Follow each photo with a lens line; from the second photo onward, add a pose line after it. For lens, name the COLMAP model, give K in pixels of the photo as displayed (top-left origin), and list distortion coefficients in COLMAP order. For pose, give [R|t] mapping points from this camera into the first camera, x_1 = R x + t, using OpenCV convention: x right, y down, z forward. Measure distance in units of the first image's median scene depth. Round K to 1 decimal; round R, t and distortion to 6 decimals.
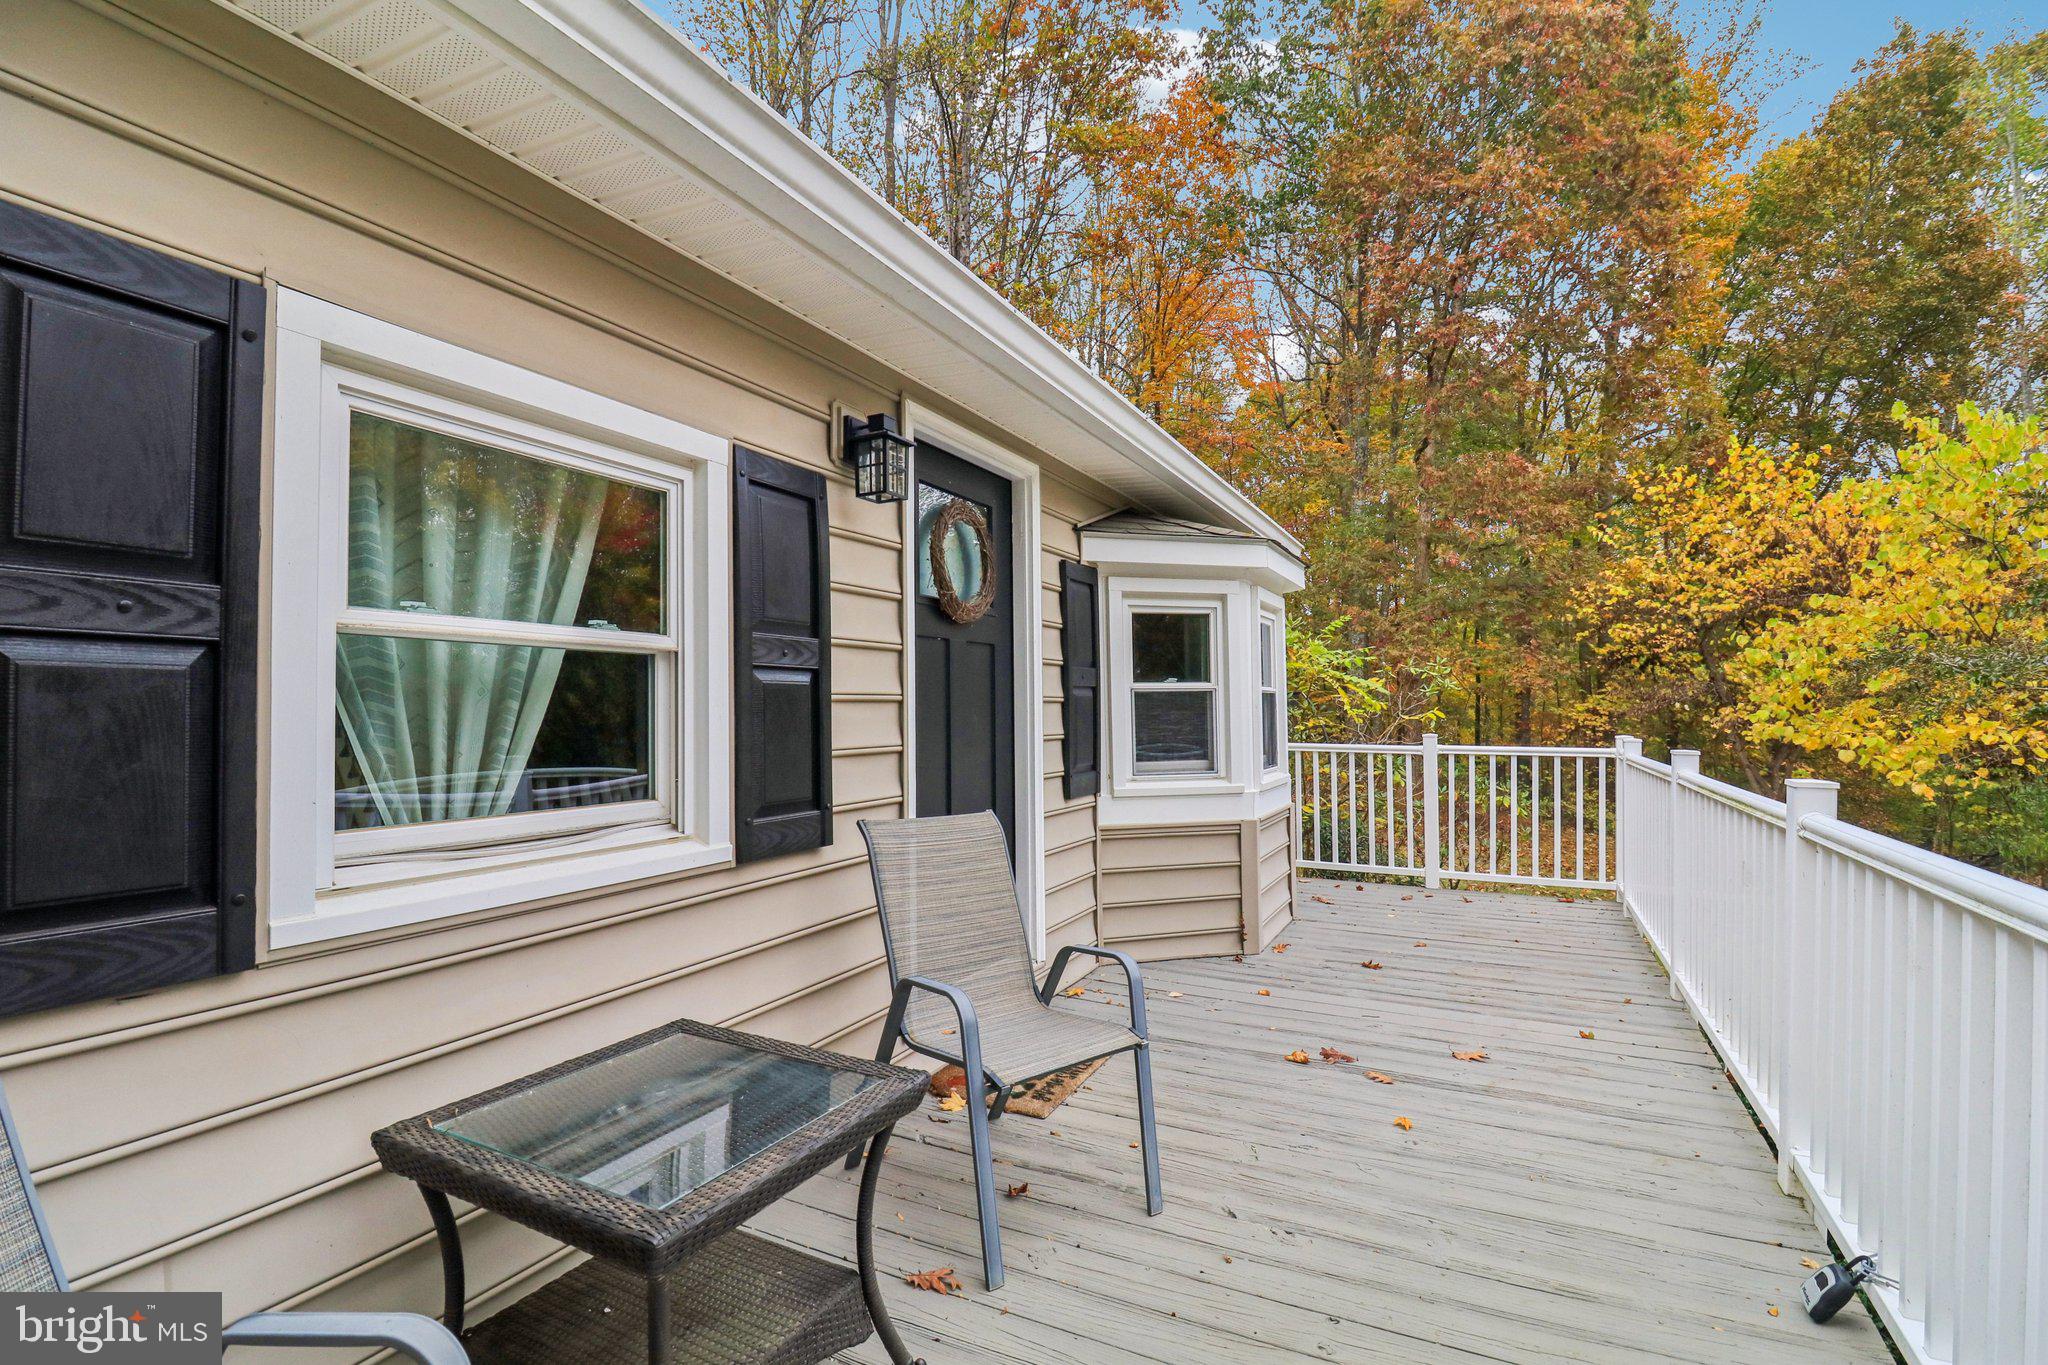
lens RADIAL K [[970.0, 0, 1024.0], [0, 970.0, 682.5], [0, 0, 1]] dist [-0.000075, -0.014023]
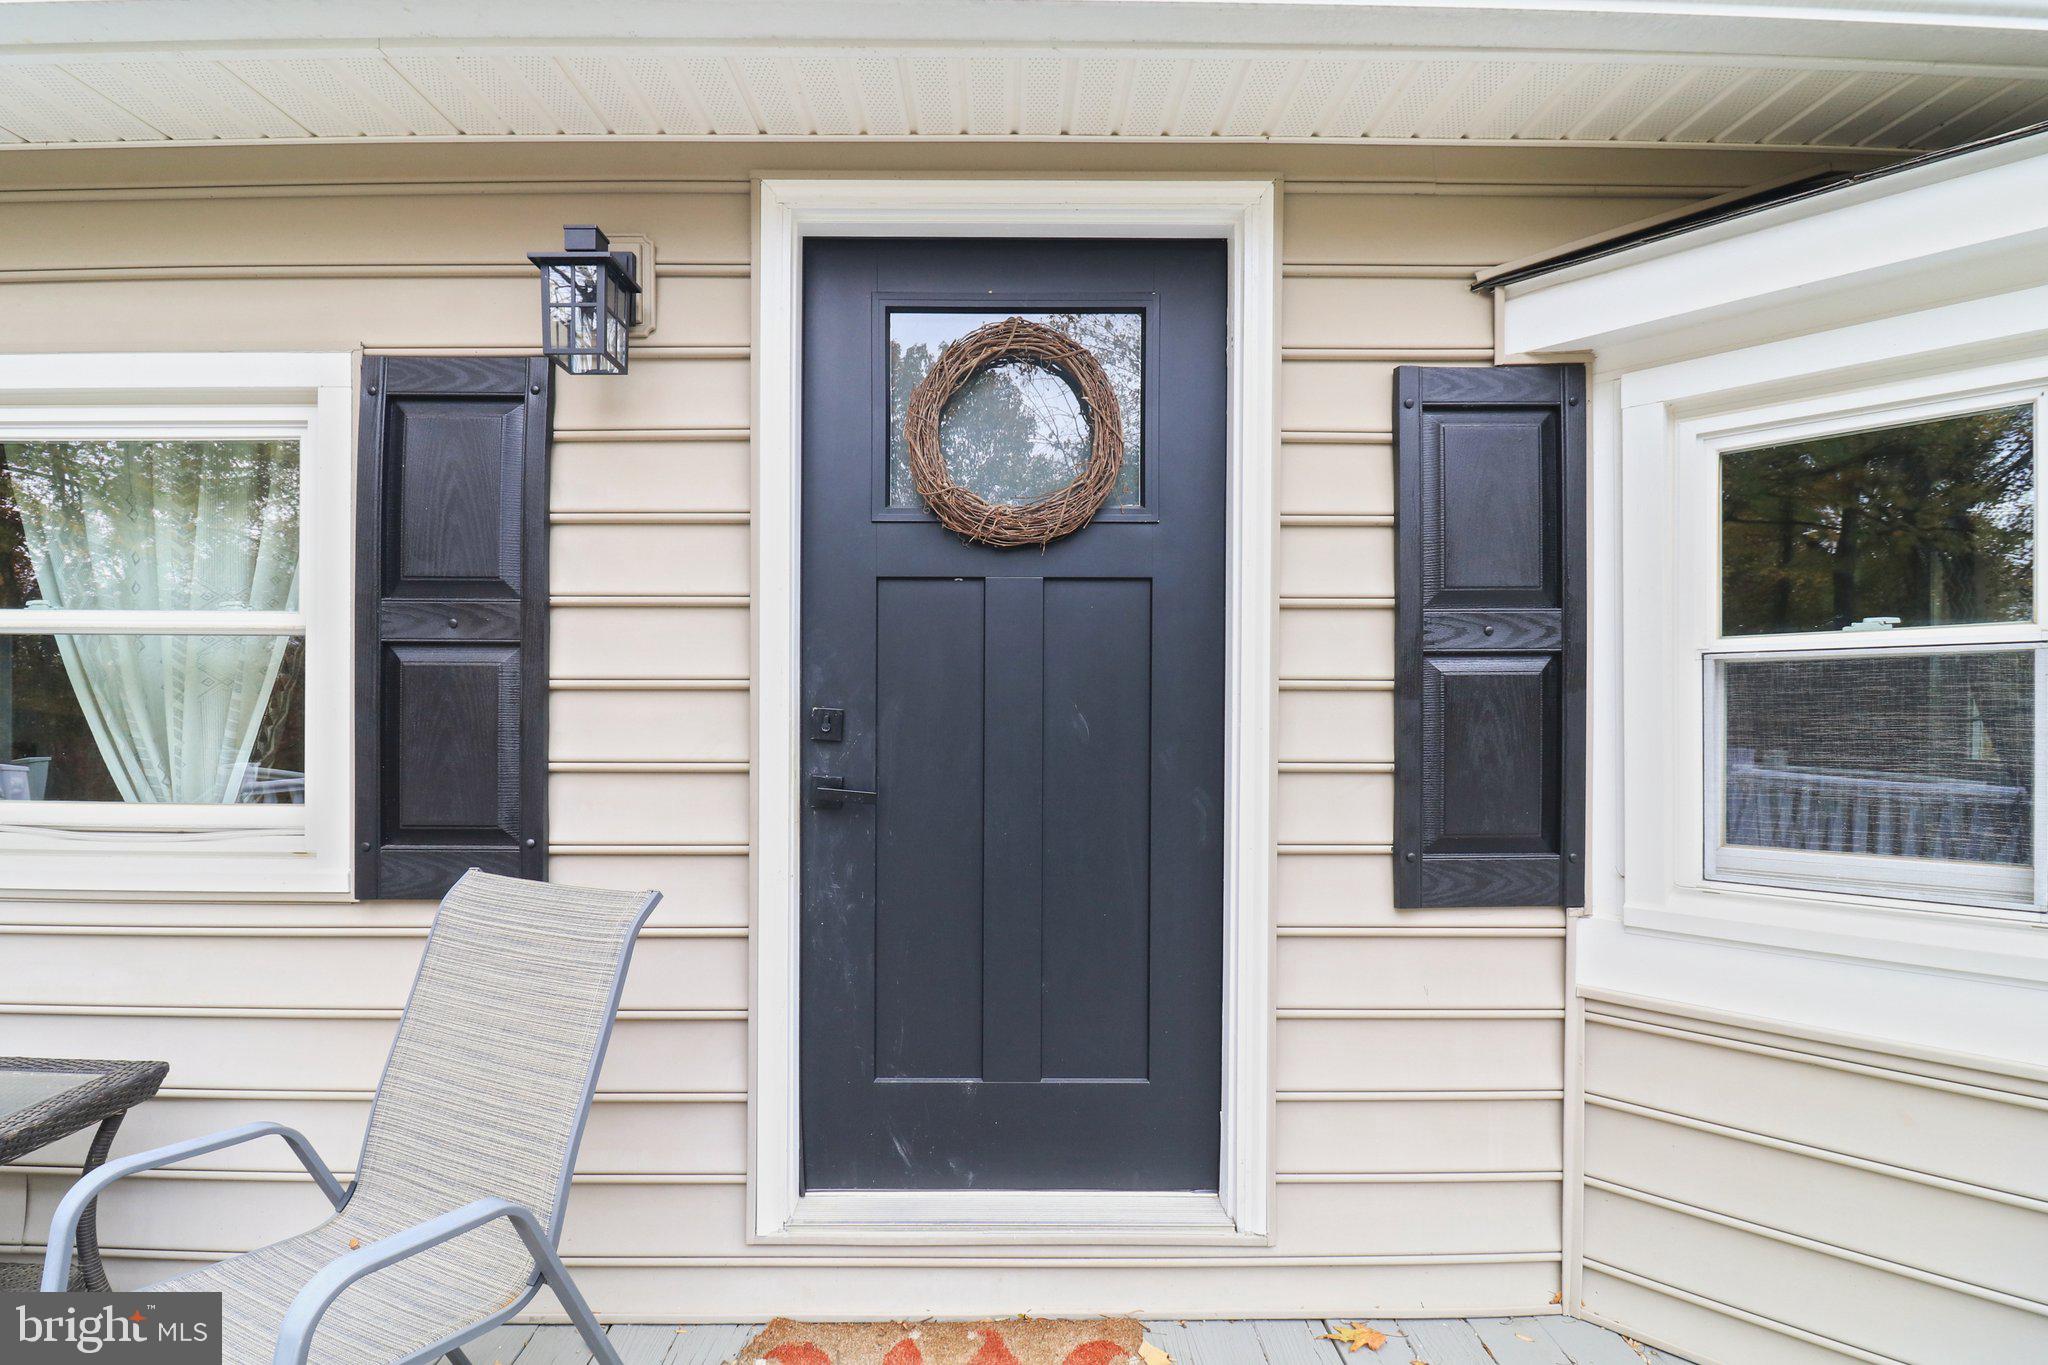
lens RADIAL K [[885.2, 0, 1020.9], [0, 885.2, 739.7], [0, 0, 1]] dist [-0.002124, -0.010454]
pose [[0.453921, 0.034537, -0.890372, 0.319681], [0.018128, 0.998684, 0.047980, 0.019374], [0.890858, -0.037919, 0.452697, 0.643090]]
